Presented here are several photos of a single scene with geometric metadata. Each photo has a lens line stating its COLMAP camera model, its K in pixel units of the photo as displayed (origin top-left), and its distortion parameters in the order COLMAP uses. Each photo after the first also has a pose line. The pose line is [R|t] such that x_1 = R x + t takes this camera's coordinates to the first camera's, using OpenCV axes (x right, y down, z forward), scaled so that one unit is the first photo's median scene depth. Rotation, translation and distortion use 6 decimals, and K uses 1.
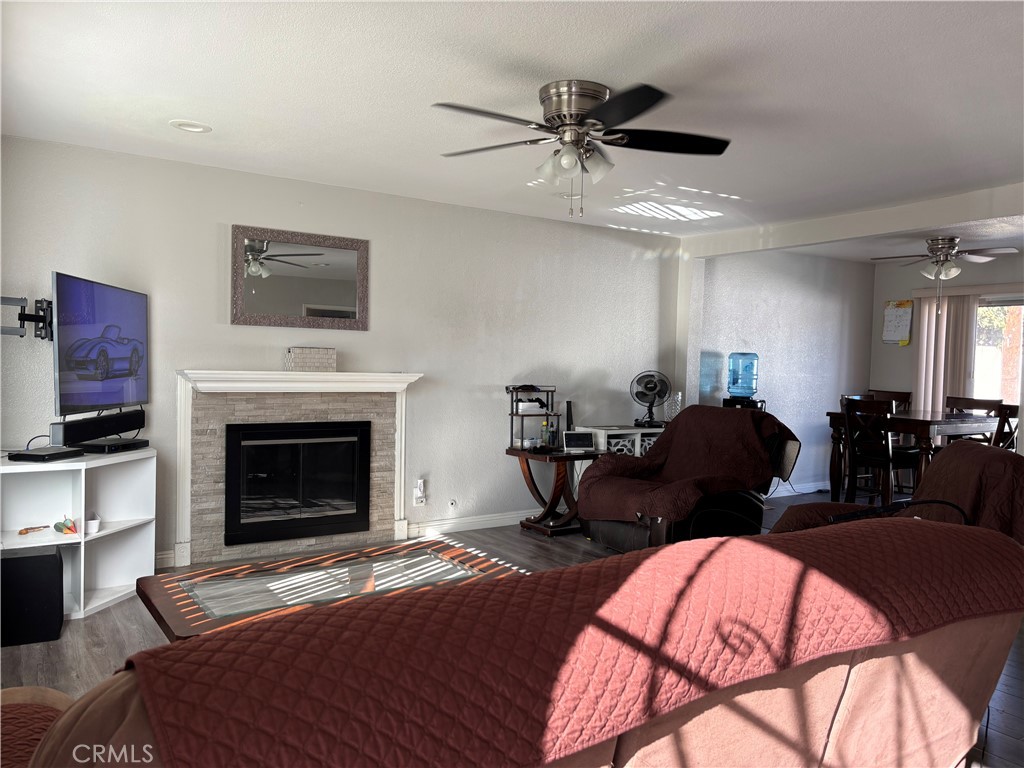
lens RADIAL K [[771.0, 0, 512.0], [0, 771.0, 384.0], [0, 0, 1]] dist [0.099700, -0.167200]
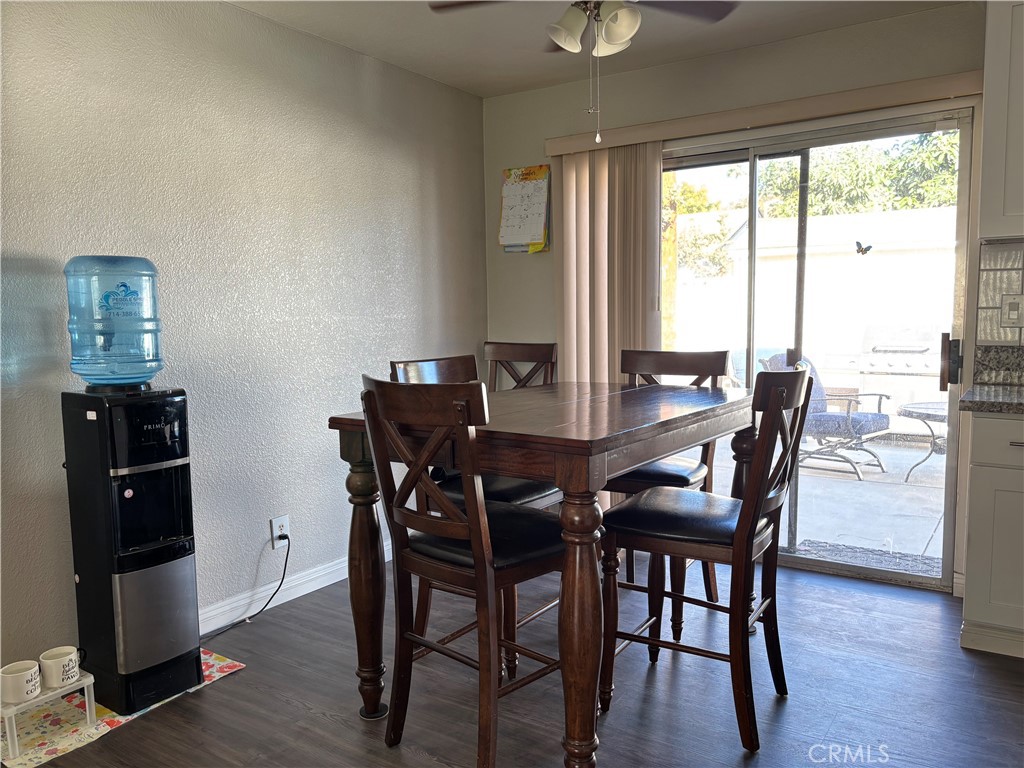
lens RADIAL K [[771.0, 0, 512.0], [0, 771.0, 384.0], [0, 0, 1]] dist [0.099700, -0.167200]
pose [[0.921421, -0.070950, 0.382033, 0.383172], [0.049388, 0.996599, 0.065965, 0.002307], [-0.385414, -0.041914, 0.921791, 0.716856]]
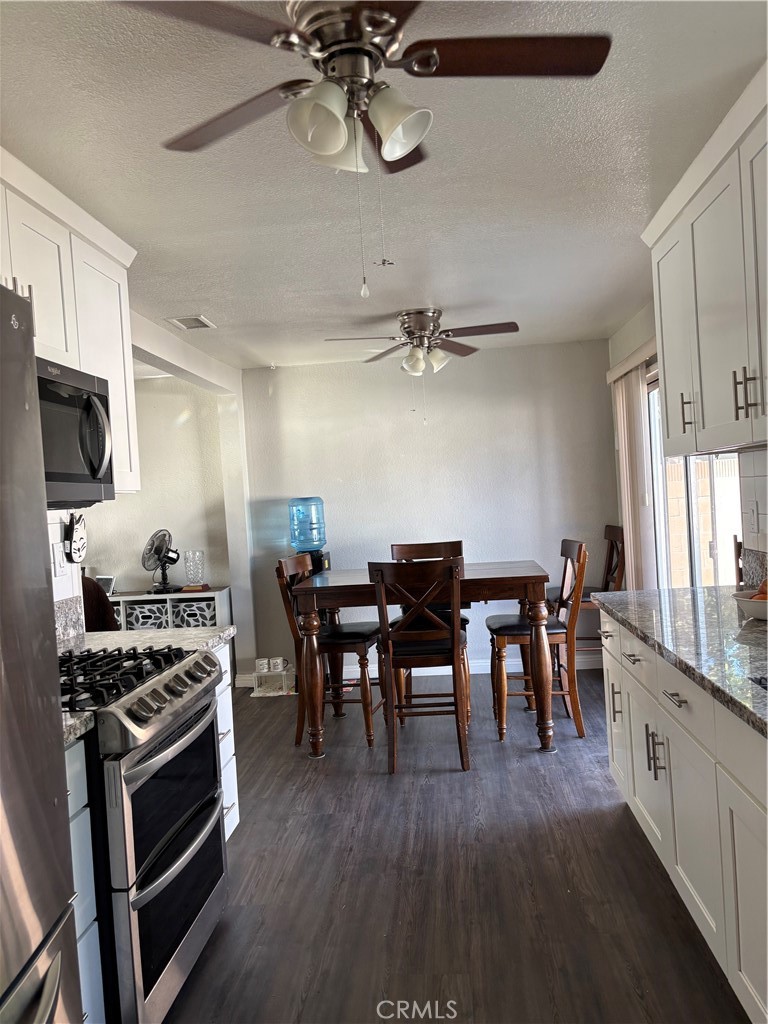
lens RADIAL K [[771.0, 0, 384.0], [0, 771.0, 512.0], [0, 0, 1]] dist [0.099700, -0.167200]
pose [[0.777048, -0.065389, -0.626035, 1.021761], [0.062560, 0.997688, -0.026556, 0.002561], [0.626324, -0.018529, 0.779342, 0.490808]]
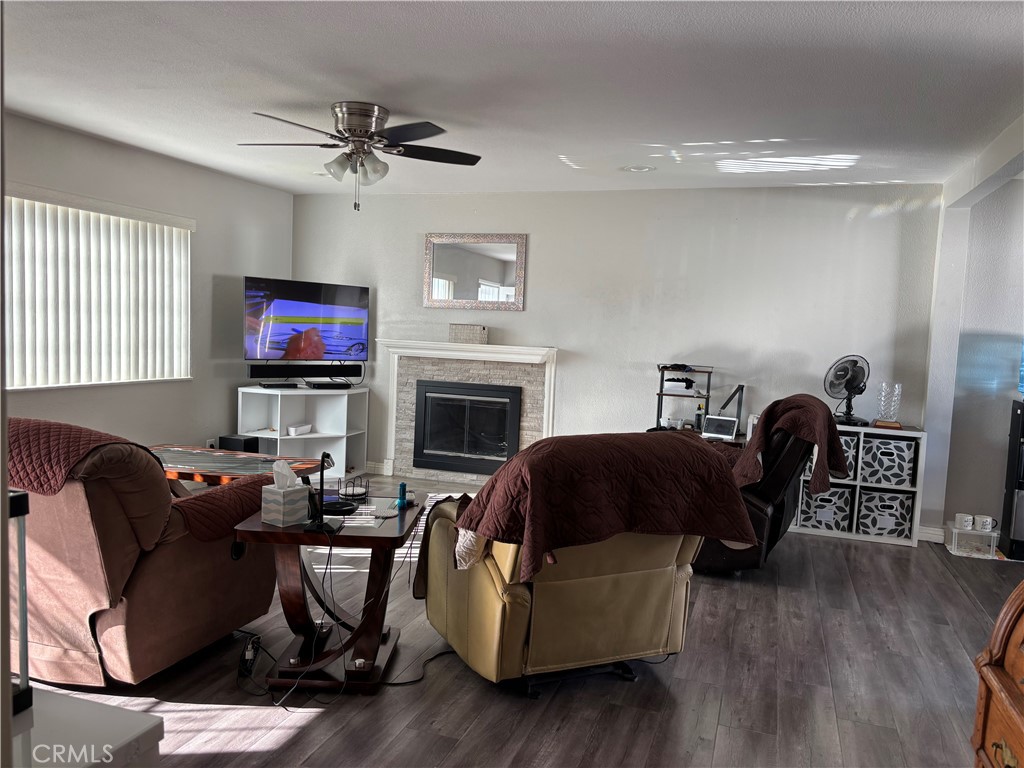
lens RADIAL K [[771.0, 0, 512.0], [0, 771.0, 384.0], [0, 0, 1]] dist [0.099700, -0.167200]
pose [[0.613114, 0.055811, -0.788020, 0.657265], [-0.051355, 0.998207, 0.030740, 0.006932], [0.788323, 0.021622, 0.614881, 0.233827]]
